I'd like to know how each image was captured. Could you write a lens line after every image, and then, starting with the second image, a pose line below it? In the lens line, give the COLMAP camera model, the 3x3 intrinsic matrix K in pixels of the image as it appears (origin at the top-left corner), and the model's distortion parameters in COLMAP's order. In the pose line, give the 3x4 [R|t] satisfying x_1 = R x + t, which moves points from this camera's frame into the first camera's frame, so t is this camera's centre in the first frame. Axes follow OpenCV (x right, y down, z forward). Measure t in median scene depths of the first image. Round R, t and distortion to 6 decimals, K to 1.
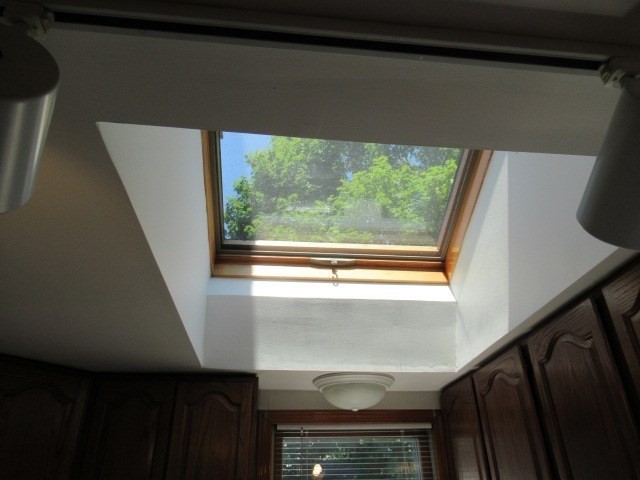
lens RADIAL K [[483.2, 0, 320.0], [0, 483.2, 240.0], [0, 0, 1]] dist [0.000700, 0.001968]
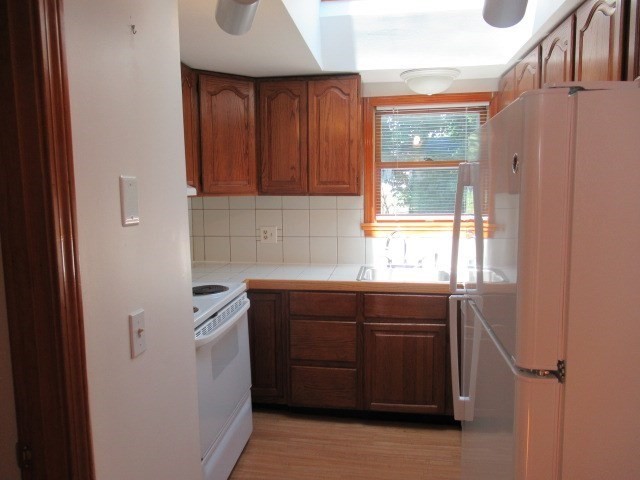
lens RADIAL K [[483.2, 0, 320.0], [0, 483.2, 240.0], [0, 0, 1]] dist [0.000700, 0.001968]
pose [[0.970892, 0.030428, -0.237576, 0.111835], [0.115081, 0.810643, 0.574120, -0.159303], [0.210059, -0.584750, 0.783545, -0.444865]]
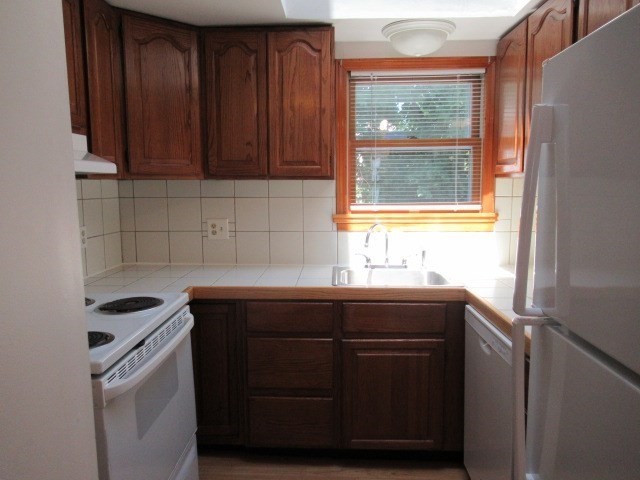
lens RADIAL K [[480.1, 0, 320.0], [0, 480.1, 240.0], [0, 0, 1]] dist [-0.001435, -0.004883]
pose [[0.990962, 0.024512, -0.131885, 0.002081], [0.058349, 0.806520, 0.588321, 0.017164], [0.120789, -0.590699, 0.797800, -0.214919]]
